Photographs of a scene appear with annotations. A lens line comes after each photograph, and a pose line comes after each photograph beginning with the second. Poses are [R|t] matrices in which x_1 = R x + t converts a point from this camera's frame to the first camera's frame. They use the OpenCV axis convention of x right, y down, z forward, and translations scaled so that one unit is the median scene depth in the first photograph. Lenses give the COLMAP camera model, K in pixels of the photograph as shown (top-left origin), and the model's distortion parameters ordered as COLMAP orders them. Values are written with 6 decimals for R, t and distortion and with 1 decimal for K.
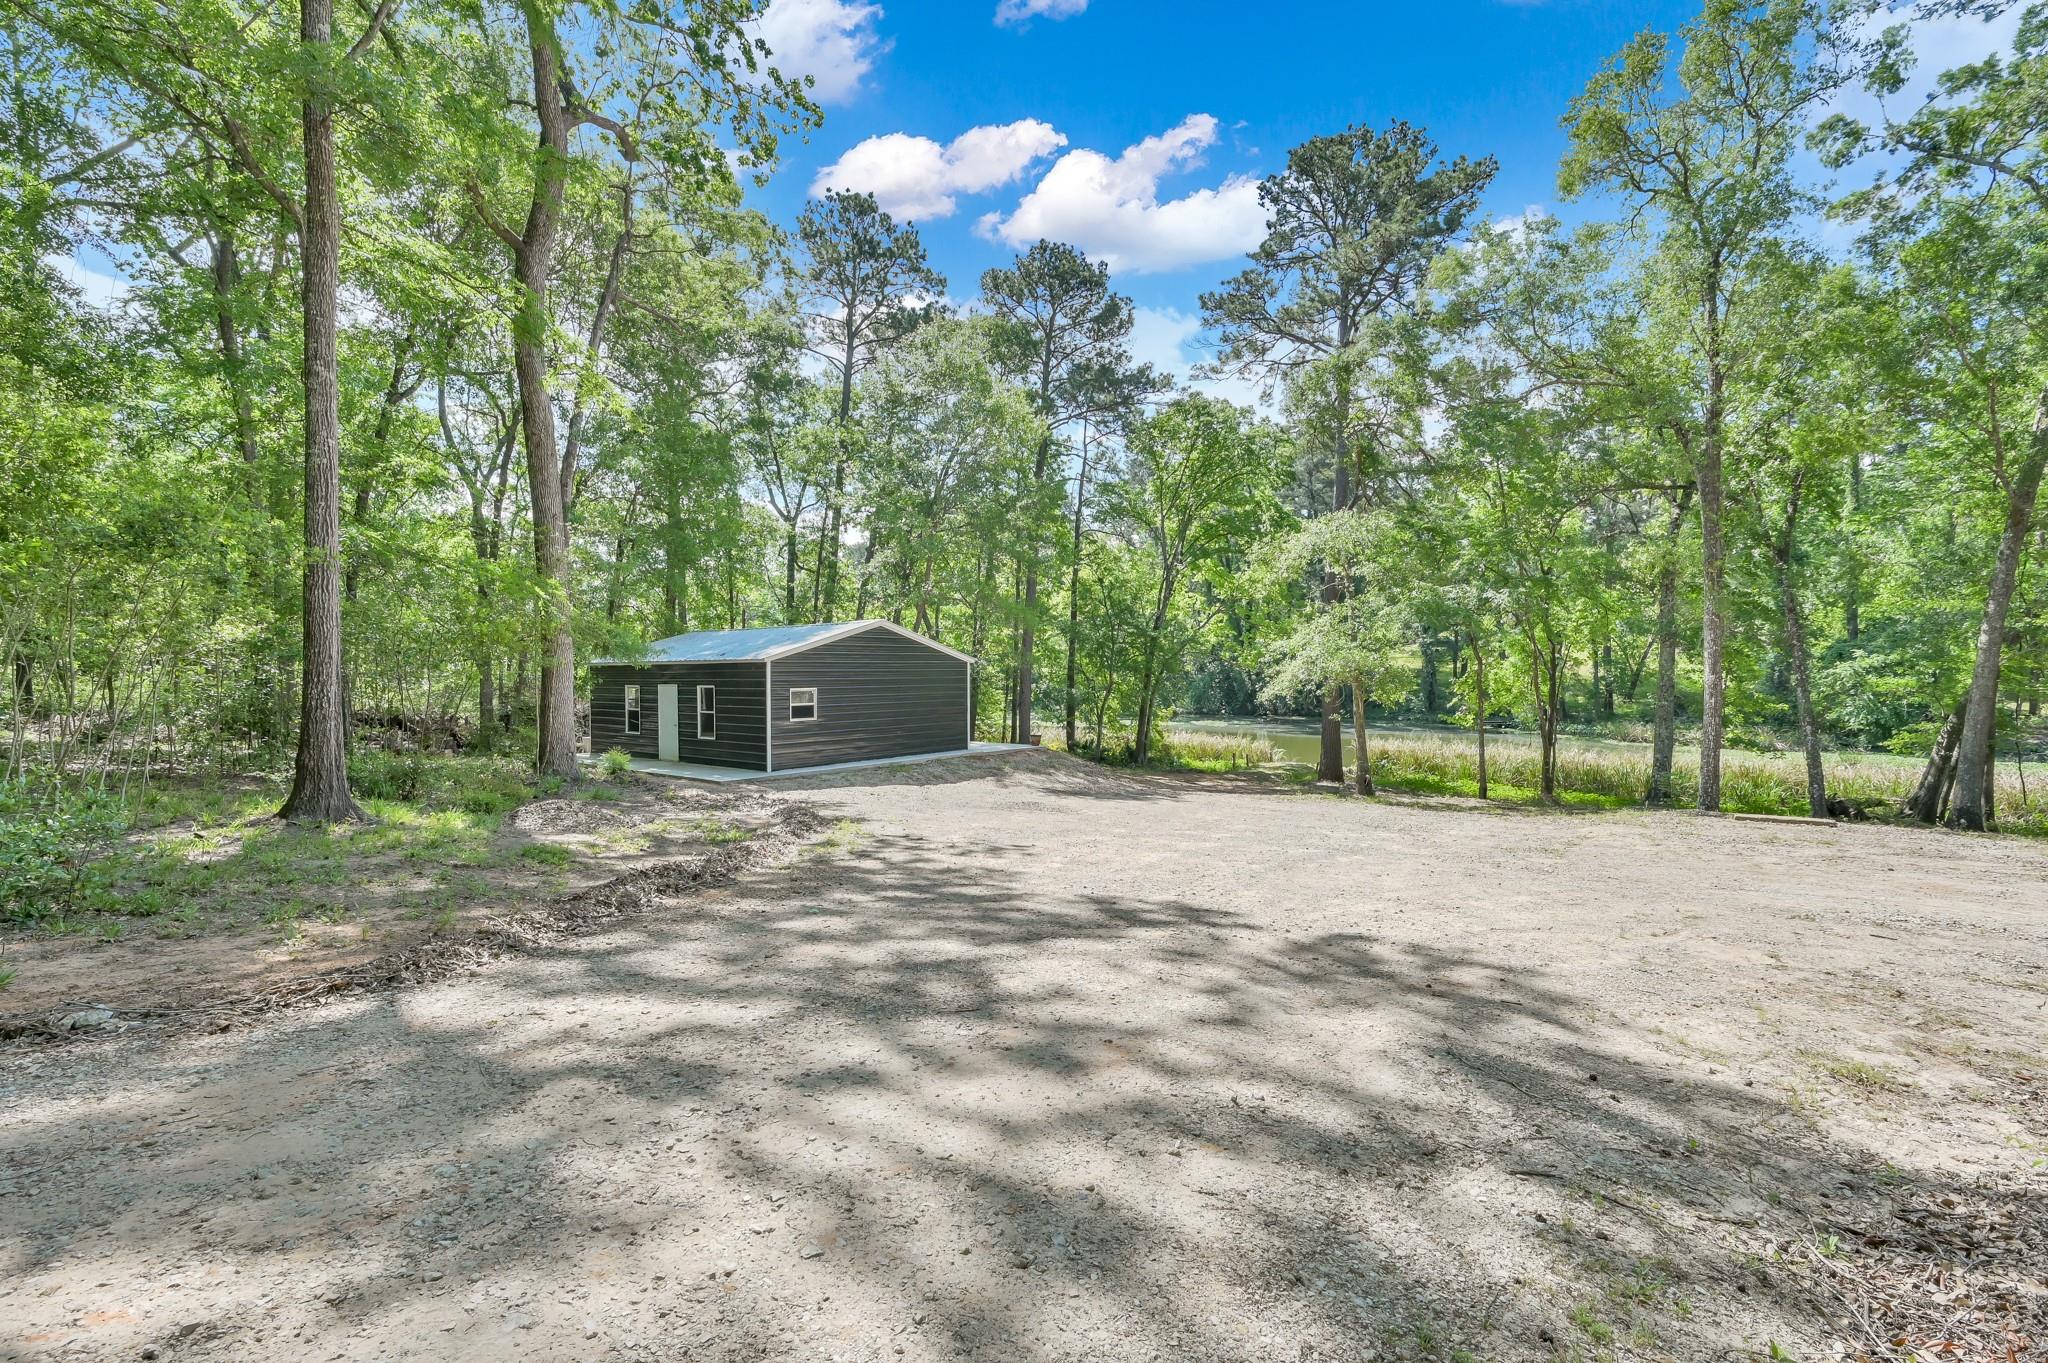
lens RADIAL K [[937.5, 0, 1024.0], [0, 937.5, 681.5], [0, 0, 1]] dist [0.000467, 0.000335]
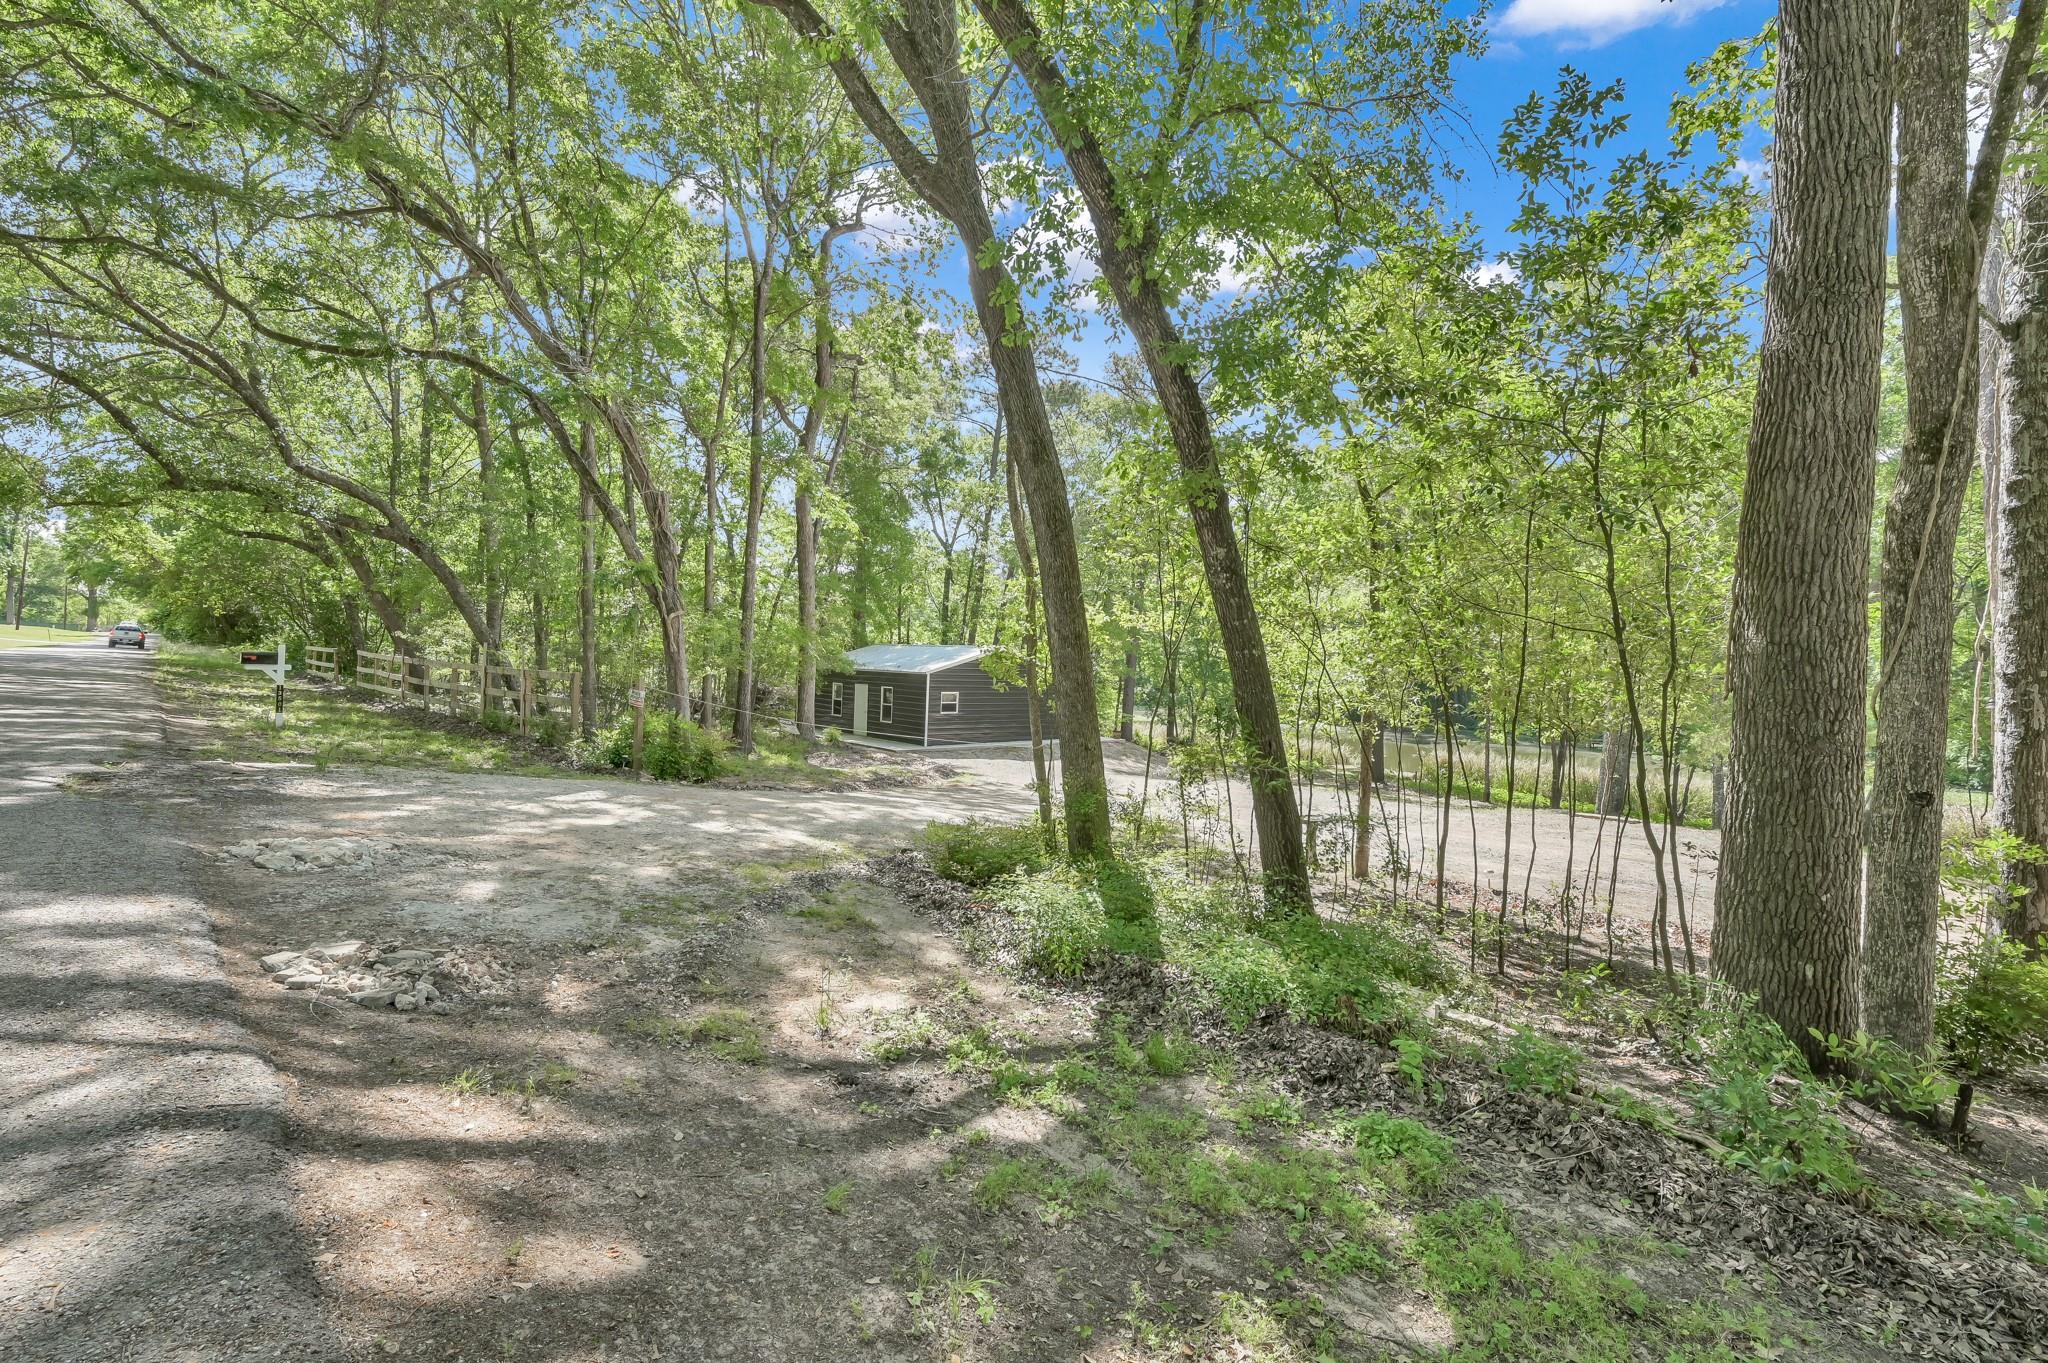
lens RADIAL K [[937.5, 0, 1024.0], [0, 937.5, 681.5], [0, 0, 1]] dist [0.000467, 0.000335]
pose [[0.986543, 0.045118, -0.157155, 0.104198], [-0.043547, 0.998961, 0.013424, -0.031006], [0.157598, -0.006400, 0.987483, -0.413824]]
